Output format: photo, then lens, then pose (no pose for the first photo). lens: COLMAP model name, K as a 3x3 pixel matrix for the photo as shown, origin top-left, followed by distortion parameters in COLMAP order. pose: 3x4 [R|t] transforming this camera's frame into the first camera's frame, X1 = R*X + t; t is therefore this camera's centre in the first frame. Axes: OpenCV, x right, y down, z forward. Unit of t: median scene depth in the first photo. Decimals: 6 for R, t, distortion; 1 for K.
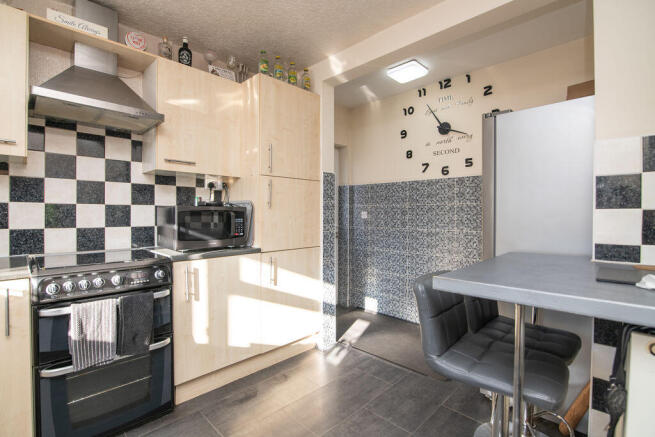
lens RADIAL K [[311.3, 0, 327.5], [0, 311.3, 218.5], [0, 0, 1]] dist [-0.021299, 0.000387]
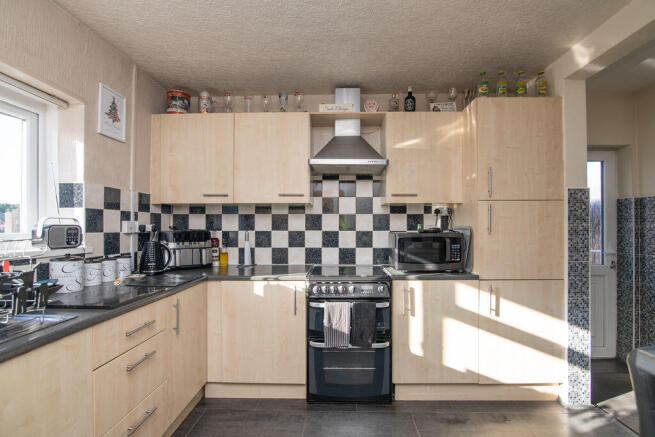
lens RADIAL K [[303.8, 0, 329.7], [0, 303.8, 228.0], [0, 0, 1]] dist [-0.016951, -0.000036]
pose [[0.677220, -0.003524, -0.735772, 0.175550], [-0.007417, 0.999905, -0.011616, -0.040219], [0.735744, 0.013324, 0.677129, 0.008561]]
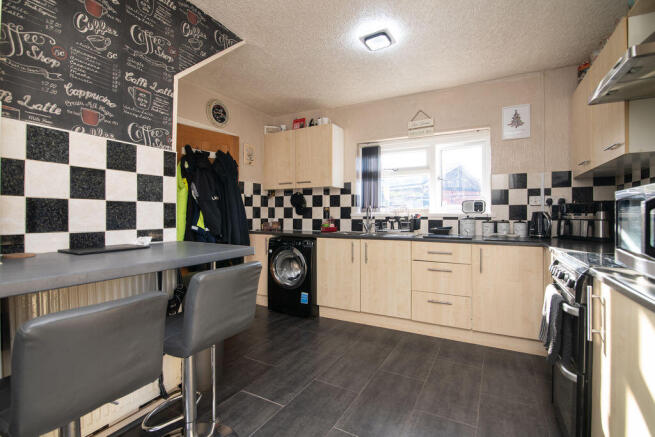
lens RADIAL K [[311.3, 0, 327.5], [0, 311.3, 218.5], [0, 0, 1]] dist [-0.021299, 0.000387]
pose [[-0.967158, -0.000704, -0.254173, 0.191471], [-0.005601, 0.999812, 0.018543, 0.007887], [0.254112, 0.019358, -0.966981, 1.275158]]
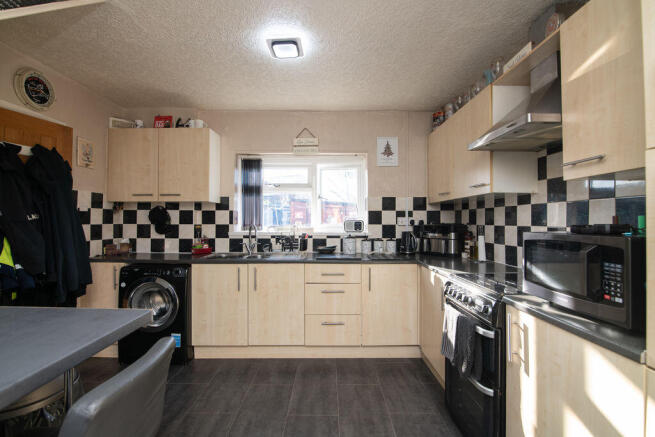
lens RADIAL K [[301.7, 0, 327.5], [0, 301.7, 218.5], [0, 0, 1]] dist [-0.021310, 0.000215]
pose [[-0.718394, -0.008446, -0.695585, 0.306450], [-0.011616, 0.999933, -0.000144, -0.060160], [0.695539, 0.007977, -0.718444, 1.037051]]
